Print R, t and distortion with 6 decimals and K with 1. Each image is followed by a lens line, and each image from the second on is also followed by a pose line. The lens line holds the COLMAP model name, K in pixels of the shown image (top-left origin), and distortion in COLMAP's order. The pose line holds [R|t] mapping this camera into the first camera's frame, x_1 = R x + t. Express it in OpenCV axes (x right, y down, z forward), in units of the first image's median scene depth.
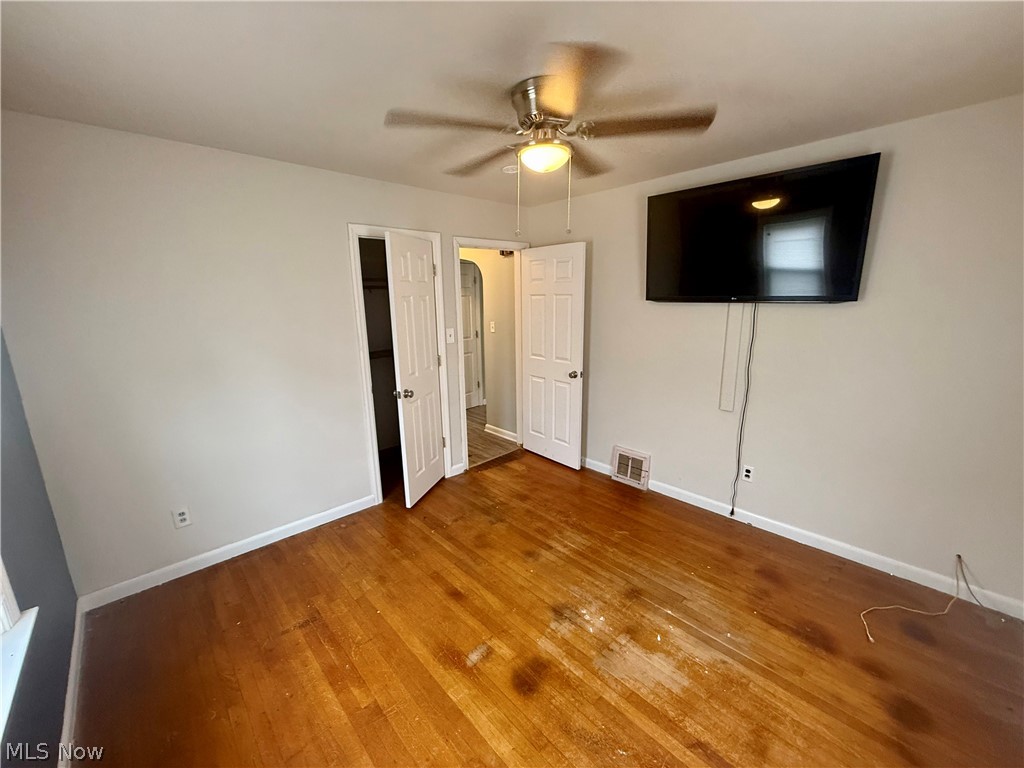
lens RADIAL K [[408.4, 0, 510.5], [0, 408.4, 382.1], [0, 0, 1]] dist [-0.000710, 0.000256]
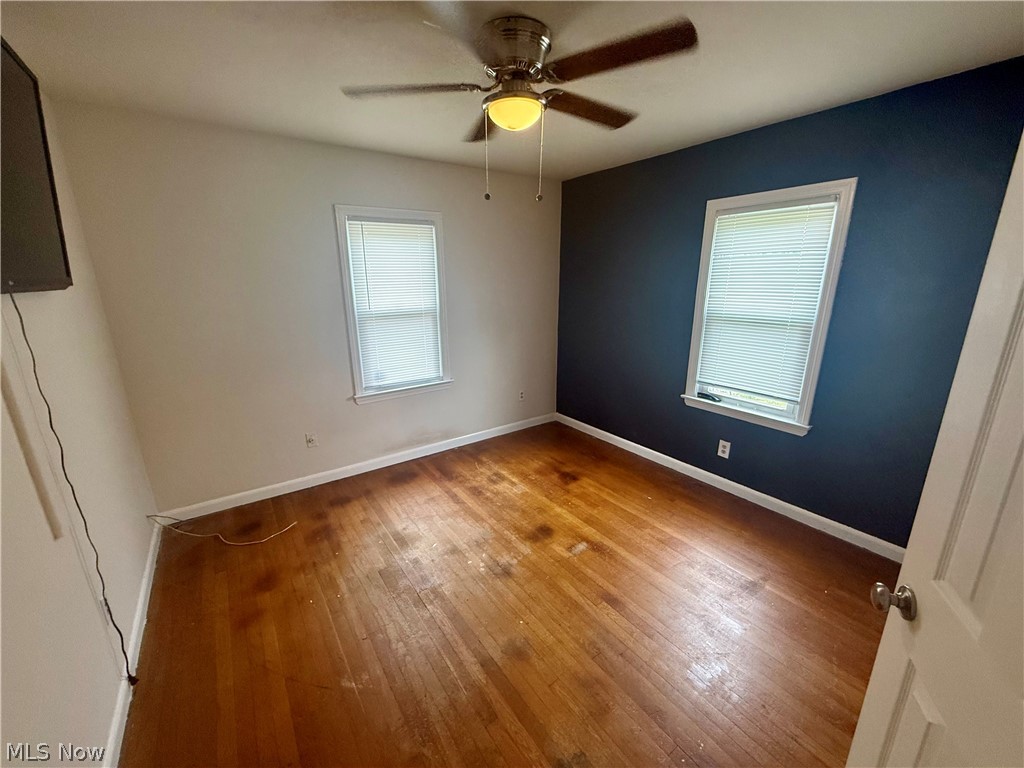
lens RADIAL K [[408.4, 0, 513.7], [0, 408.4, 383.5], [0, 0, 1]] dist [-0.000710, 0.000256]
pose [[-0.990888, -0.005320, 0.134587, -0.042158], [0.057891, 0.885397, 0.461217, -0.356617], [-0.121616, 0.464806, -0.877021, 1.720433]]
